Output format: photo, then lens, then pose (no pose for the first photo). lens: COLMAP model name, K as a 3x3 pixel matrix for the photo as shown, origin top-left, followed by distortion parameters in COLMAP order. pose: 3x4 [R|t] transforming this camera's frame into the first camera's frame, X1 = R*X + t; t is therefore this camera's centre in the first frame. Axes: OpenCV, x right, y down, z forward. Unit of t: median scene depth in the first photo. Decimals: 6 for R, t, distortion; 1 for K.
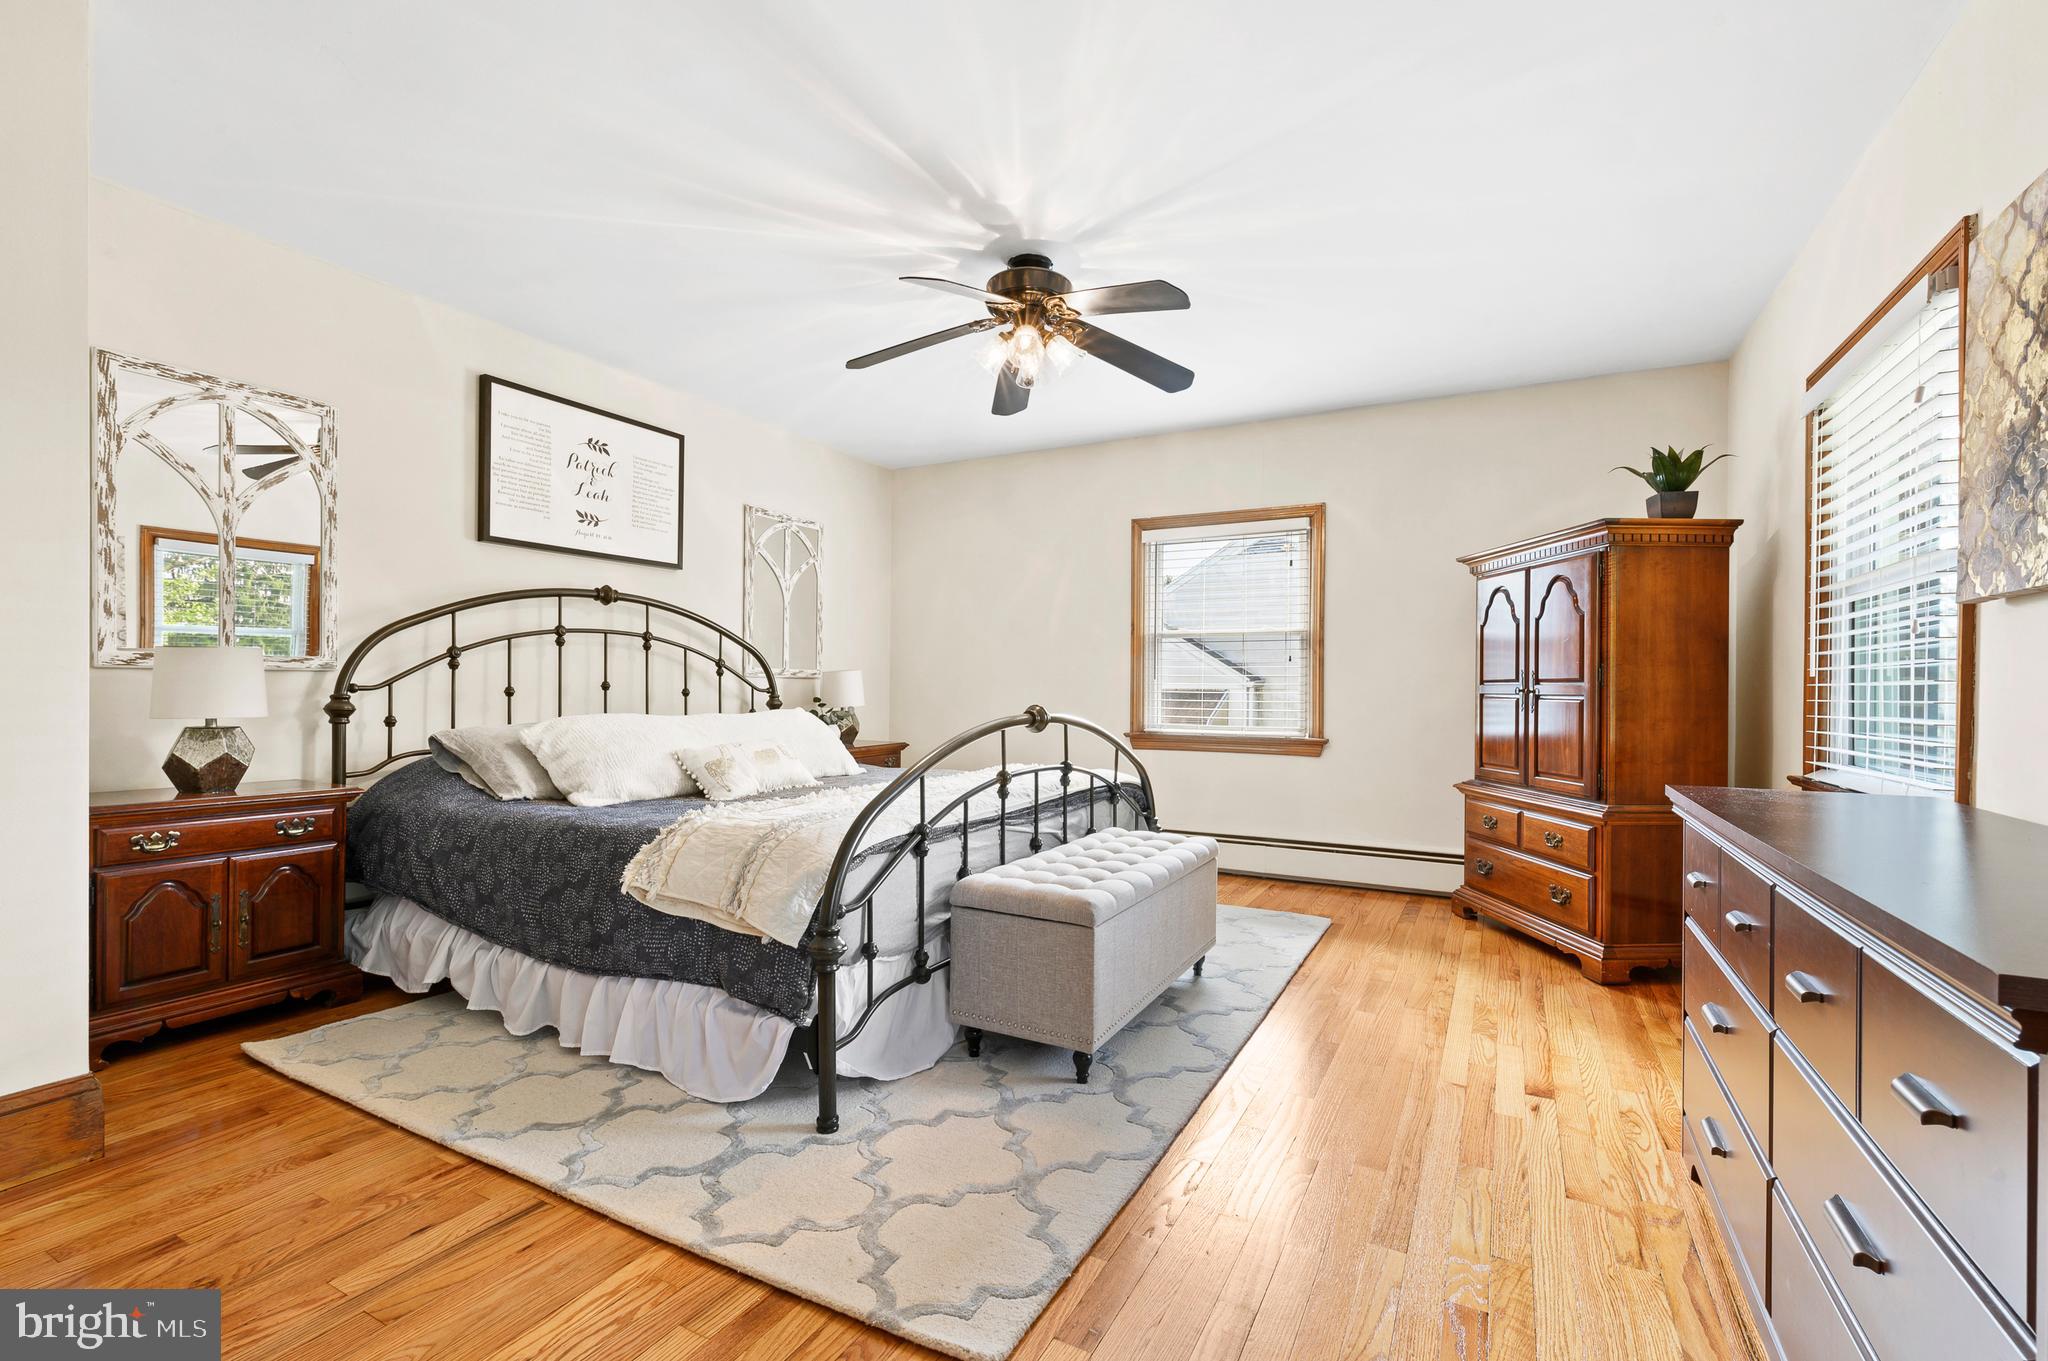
lens RADIAL K [[890.7, 0, 1018.5], [0, 890.7, 686.6], [0, 0, 1]] dist [-0.007107, -0.001974]
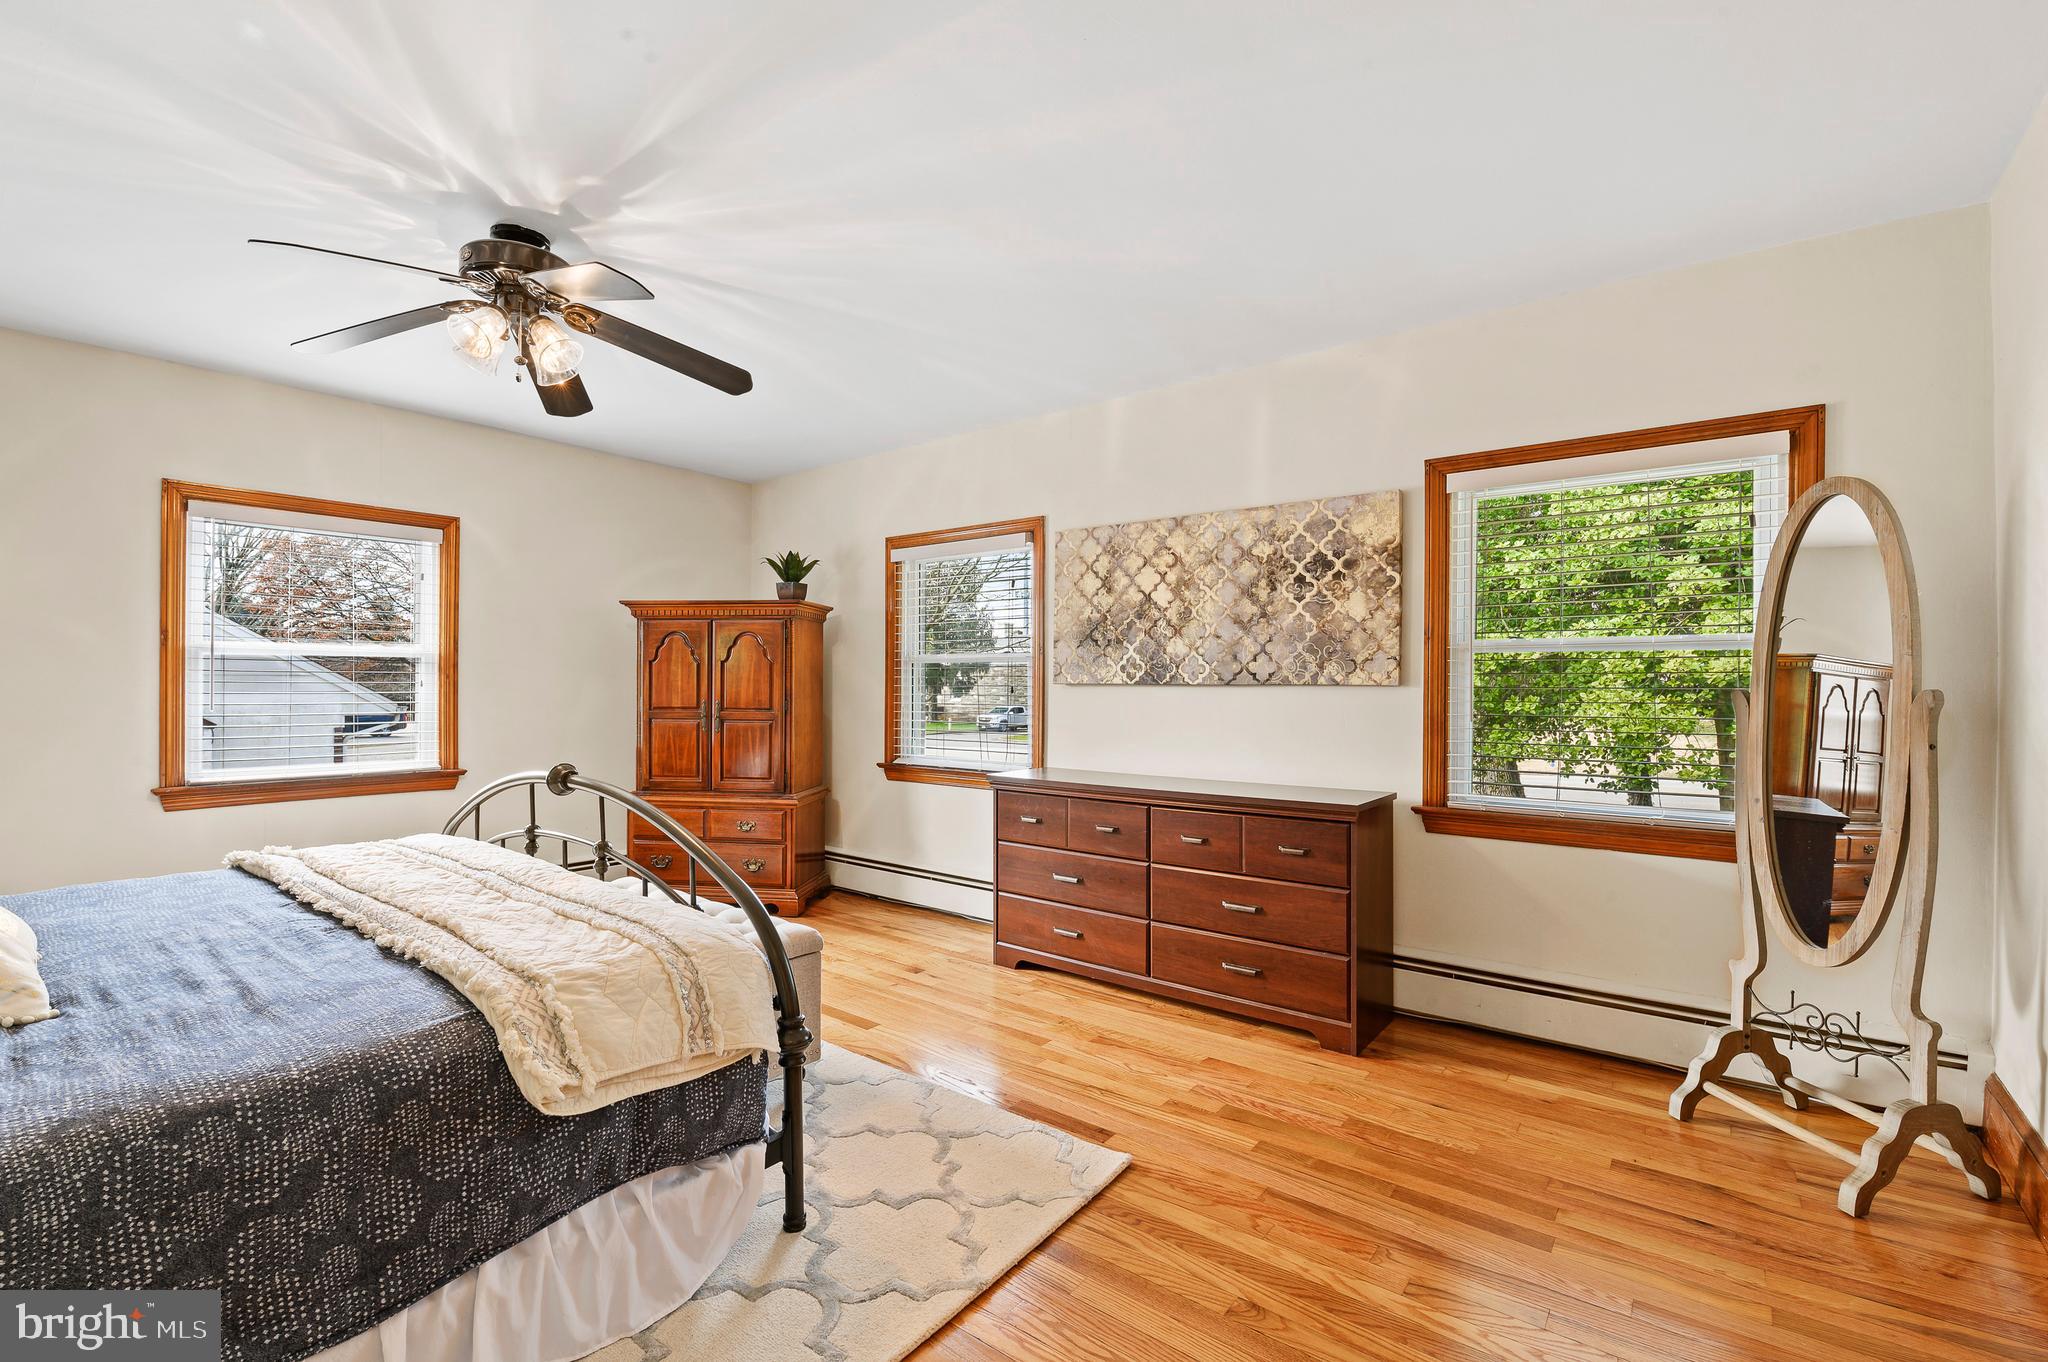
lens RADIAL K [[890.7, 0, 1016.7], [0, 890.7, 682.8], [0, 0, 1]] dist [-0.007107, -0.001974]
pose [[0.168076, -0.007005, 0.985749, -0.793530], [-0.006111, 0.999948, 0.008148, -0.071718], [-0.985755, -0.007393, 0.168025, 0.427893]]
